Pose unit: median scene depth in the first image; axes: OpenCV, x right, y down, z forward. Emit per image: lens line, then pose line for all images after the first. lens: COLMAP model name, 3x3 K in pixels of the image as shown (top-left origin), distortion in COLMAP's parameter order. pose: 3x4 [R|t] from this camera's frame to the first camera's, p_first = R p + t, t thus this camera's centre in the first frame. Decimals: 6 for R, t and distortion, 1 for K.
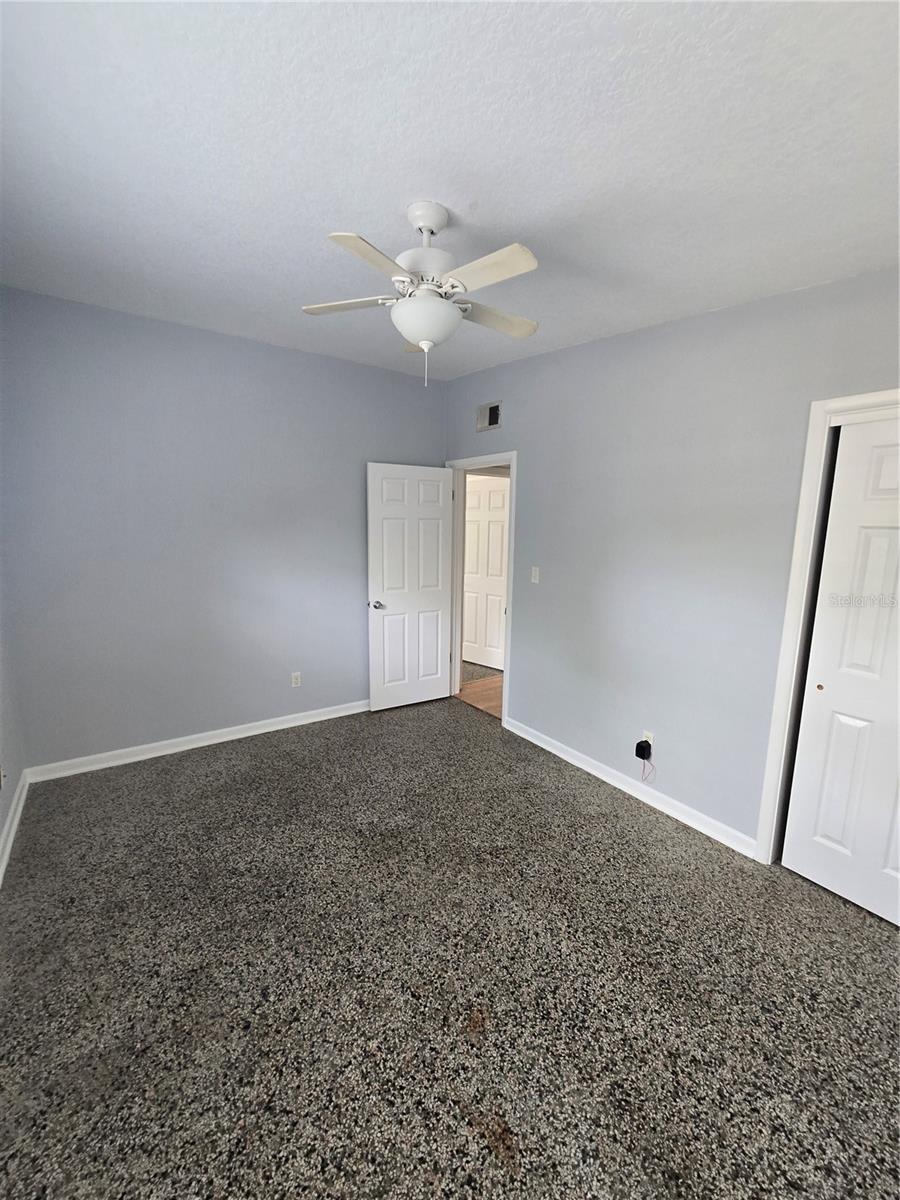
lens RADIAL K [[490.1, 0, 449.3], [0, 490.1, 601.7], [0, 0, 1]] dist [0.000682, -0.000051]
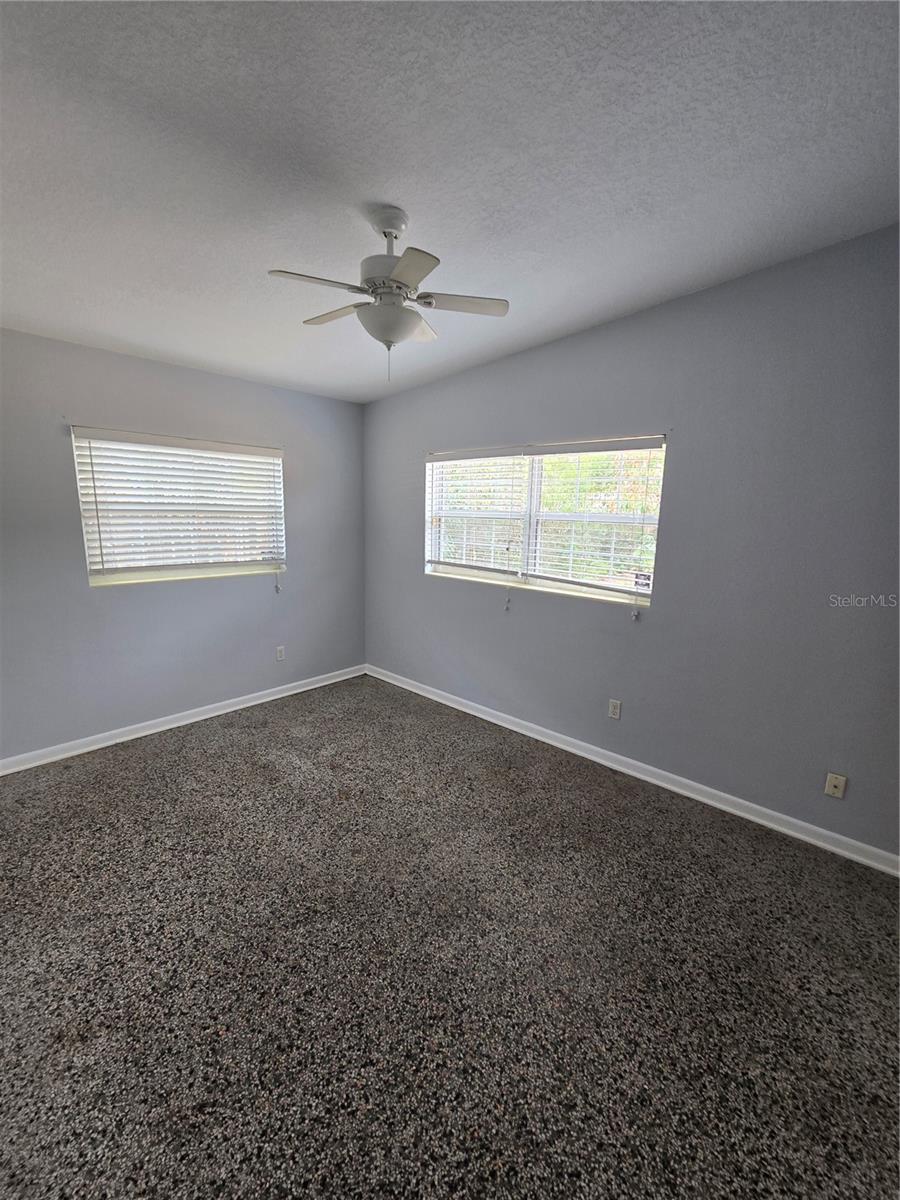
lens RADIAL K [[490.1, 0, 449.5], [0, 490.1, 602.0], [0, 0, 1]] dist [0.000682, -0.000051]
pose [[-0.975442, -0.000317, -0.220256, 0.053407], [-0.075626, 0.939686, 0.333572, -0.283037], [0.206866, 0.342038, -0.916633, 1.808593]]
